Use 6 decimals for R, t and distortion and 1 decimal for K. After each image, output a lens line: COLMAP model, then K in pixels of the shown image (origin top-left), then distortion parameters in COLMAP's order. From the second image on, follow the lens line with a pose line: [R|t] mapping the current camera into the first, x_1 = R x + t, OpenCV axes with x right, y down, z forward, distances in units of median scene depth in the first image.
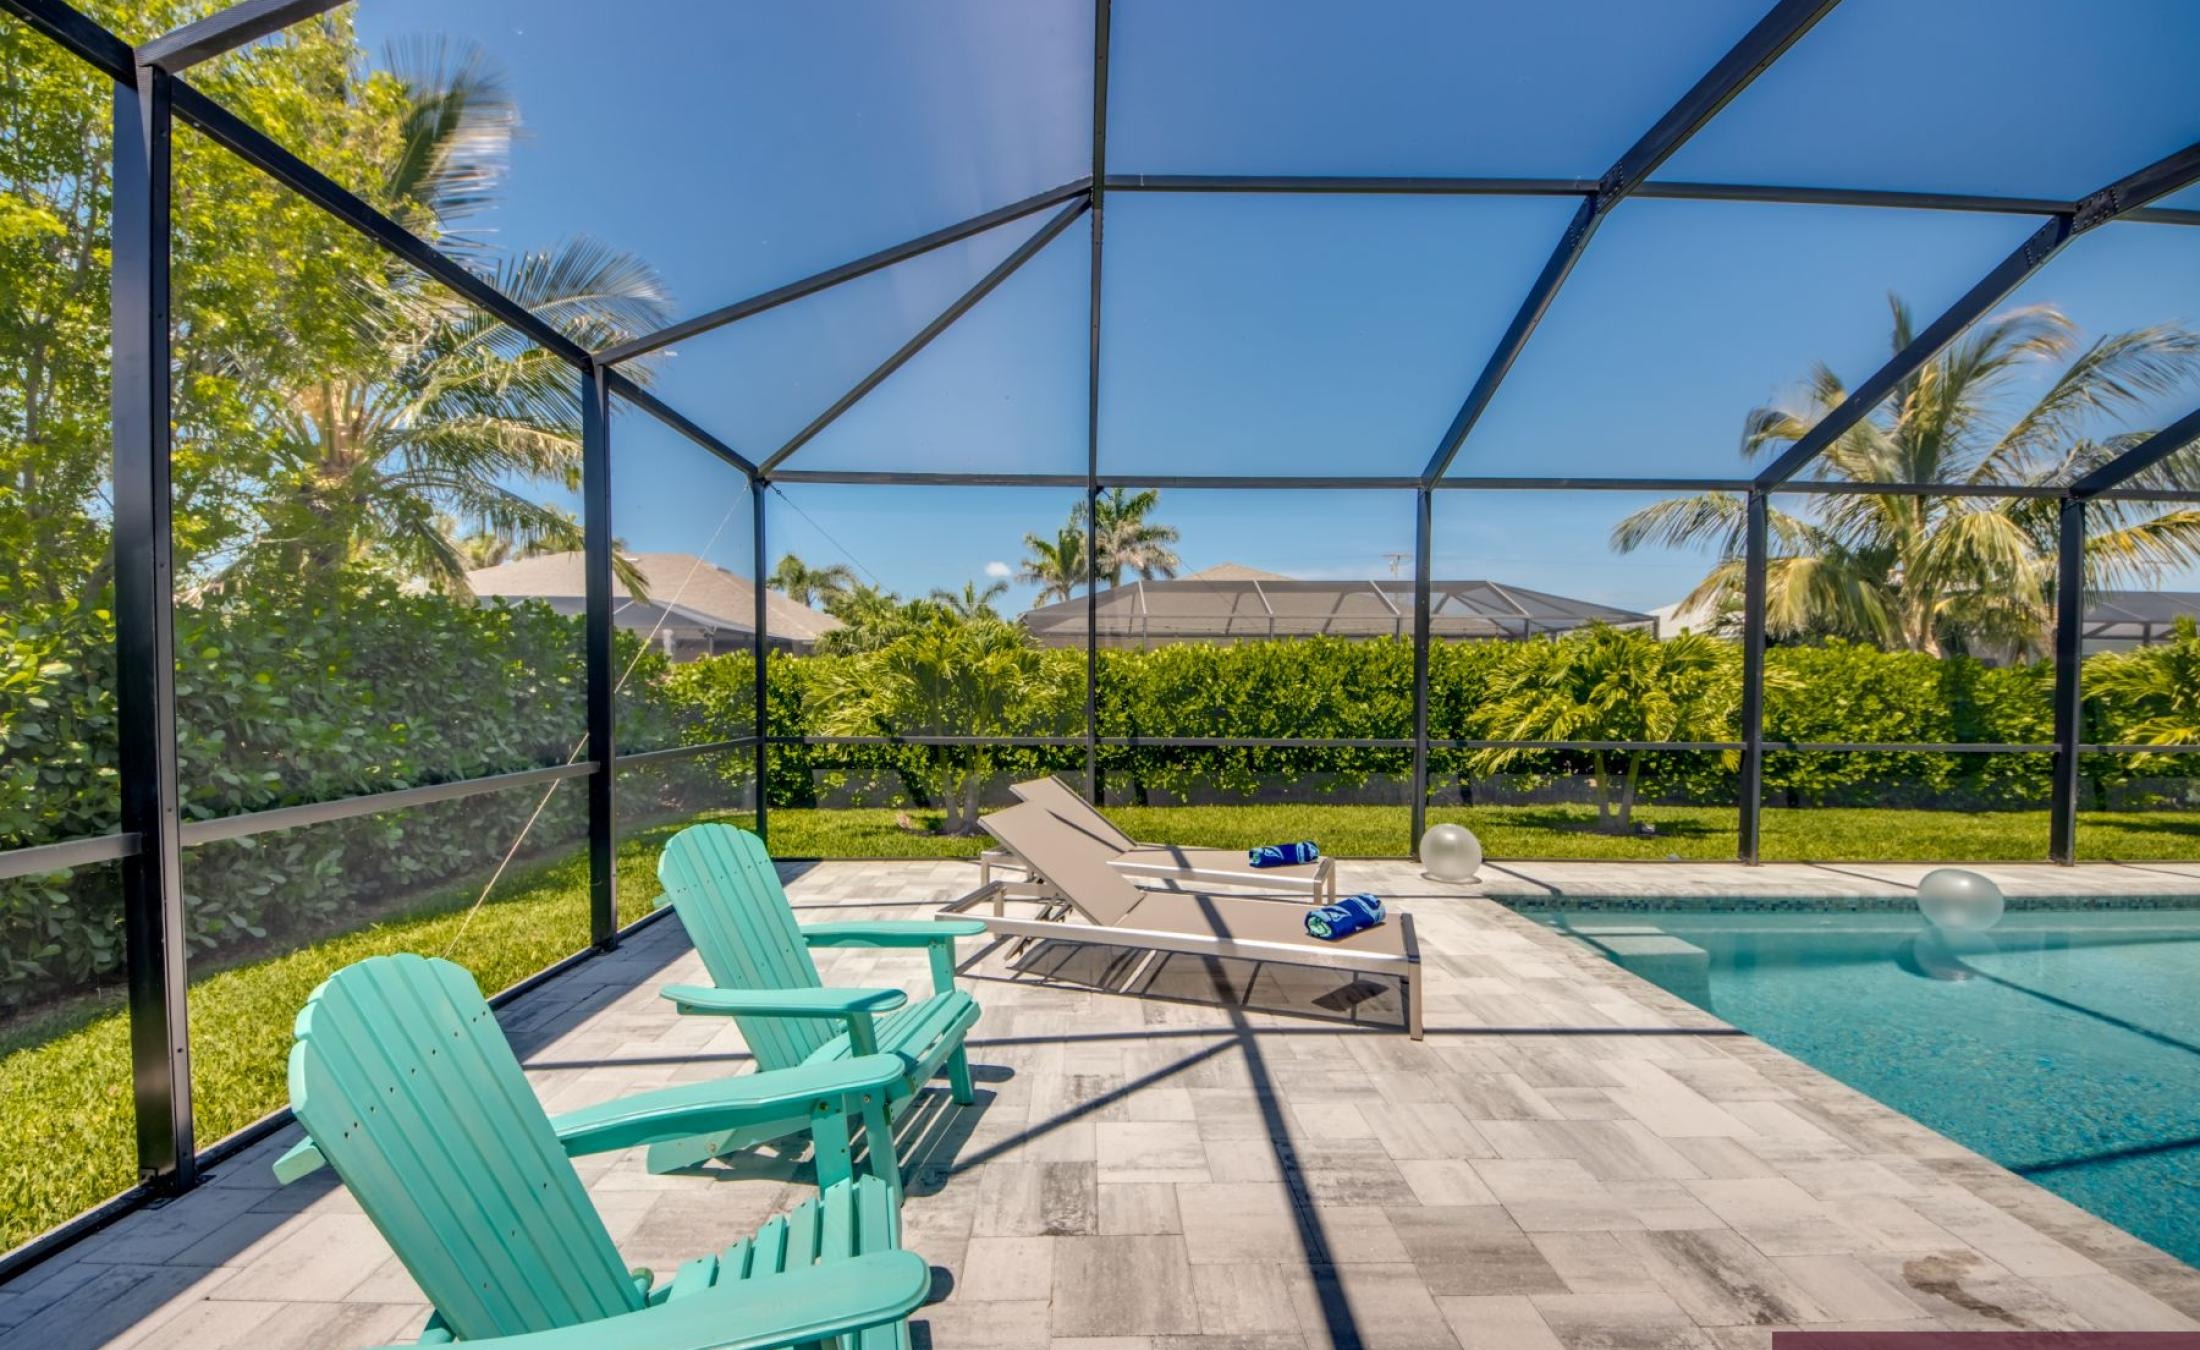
lens RADIAL K [[815.4, 0, 1100.0], [0, 815.4, 675.0], [0, 0, 1]] dist [0.001271, -0.007001]
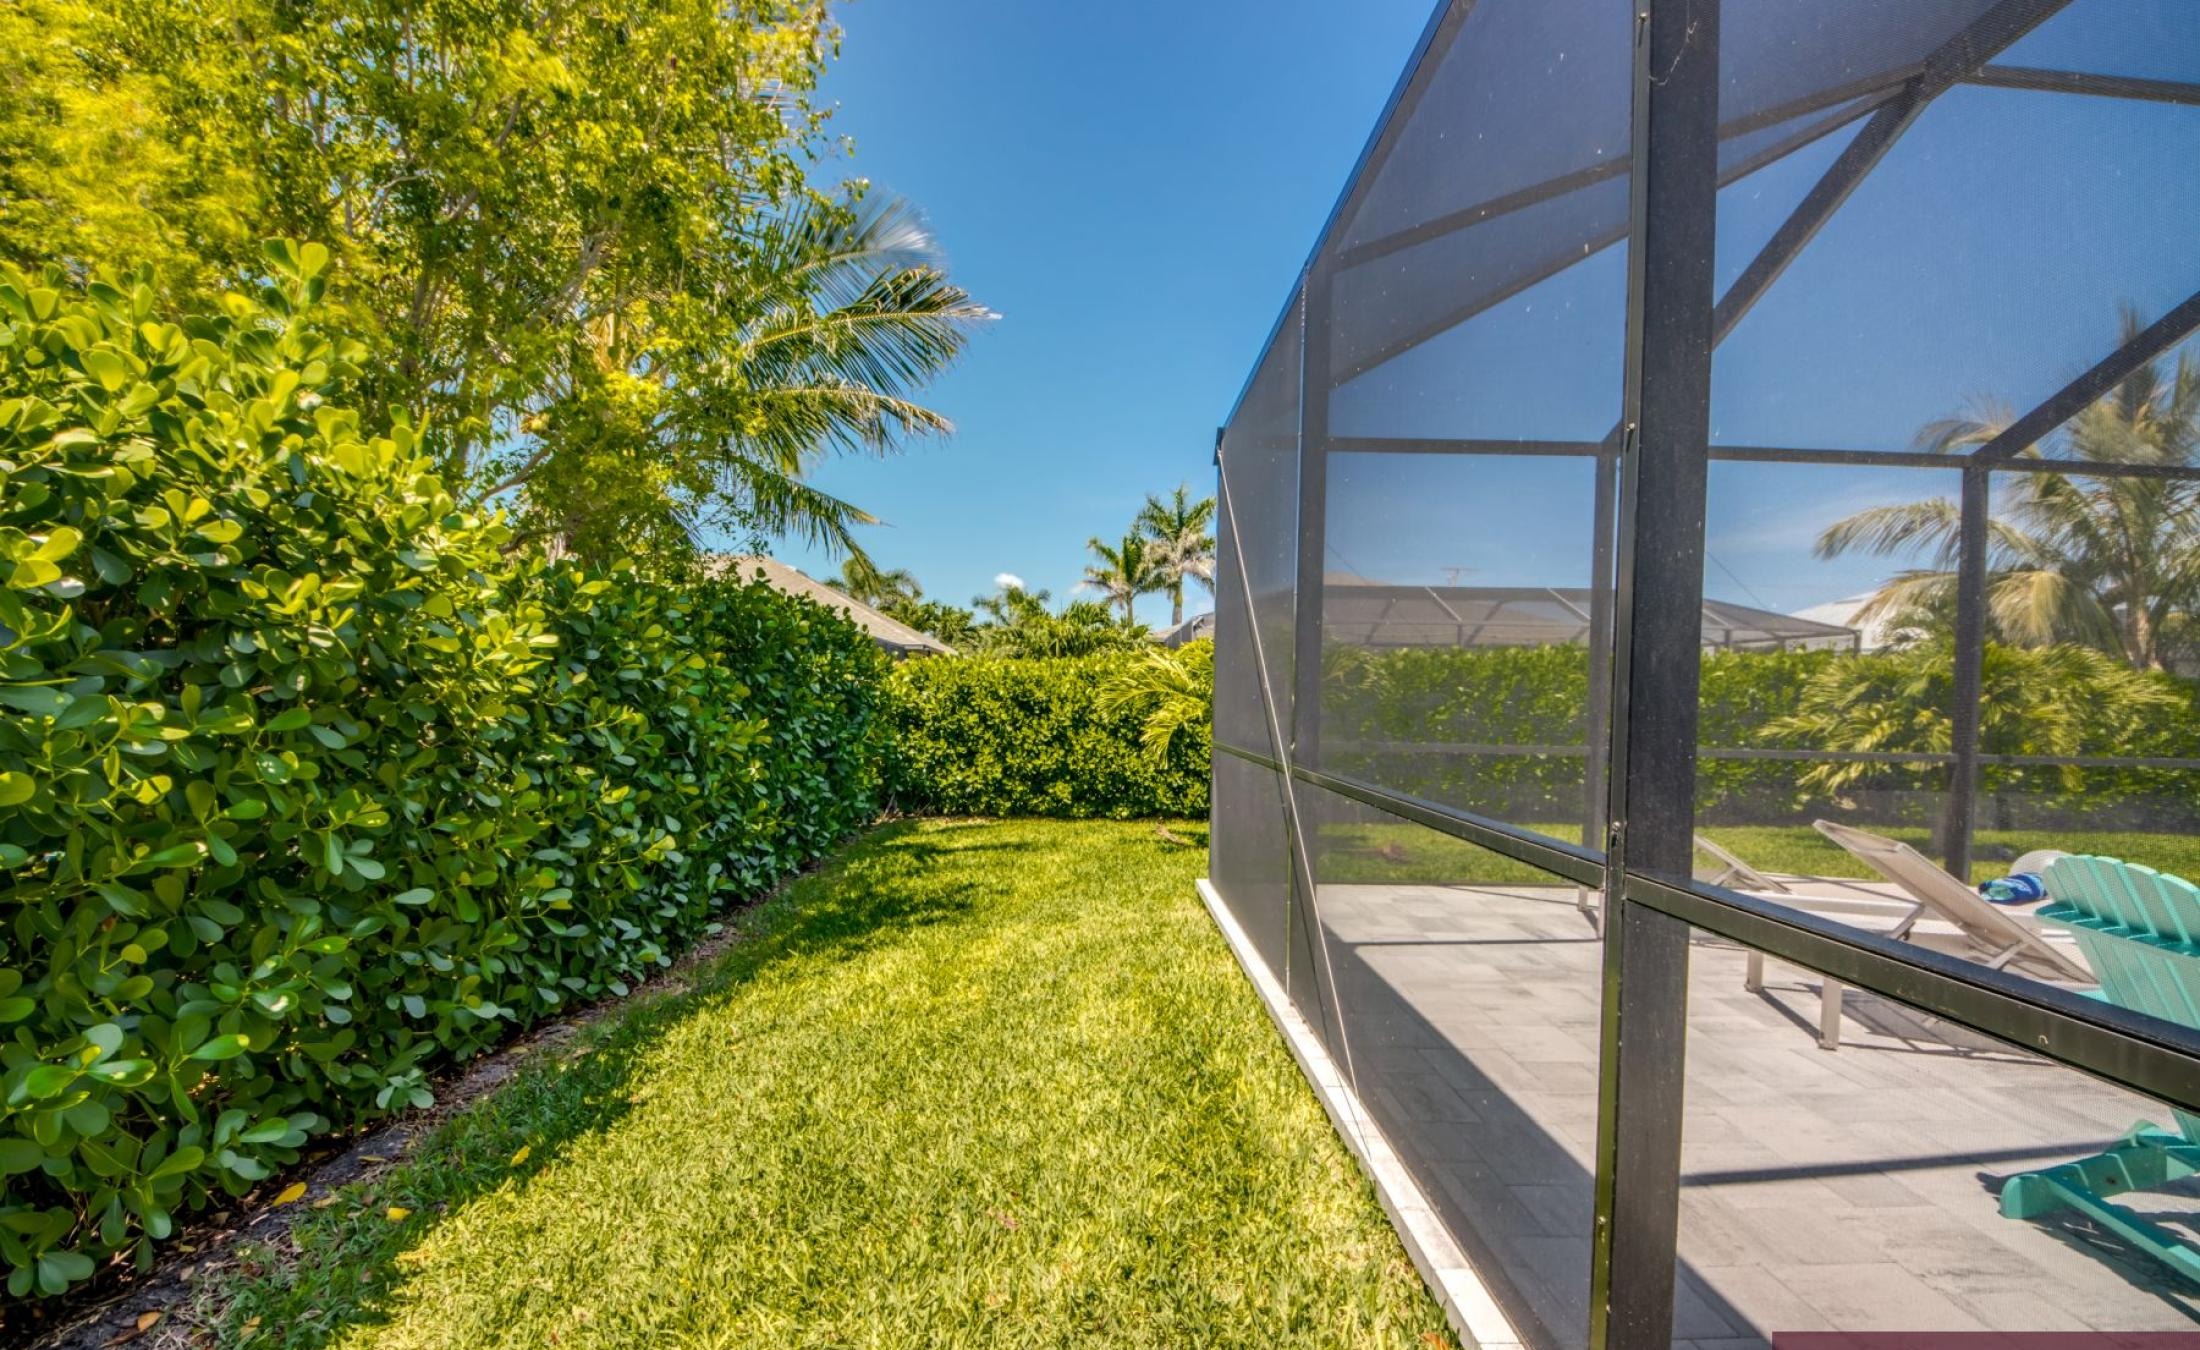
lens RADIAL K [[815.4, 0, 1100.0], [0, 815.4, 675.0], [0, 0, 1]] dist [0.001271, -0.007001]
pose [[0.999898, 0.014255, 0.000860, -0.279480], [-0.014241, 0.999798, -0.014155, 0.010008], [-0.001061, 0.014142, 0.999899, 0.065460]]
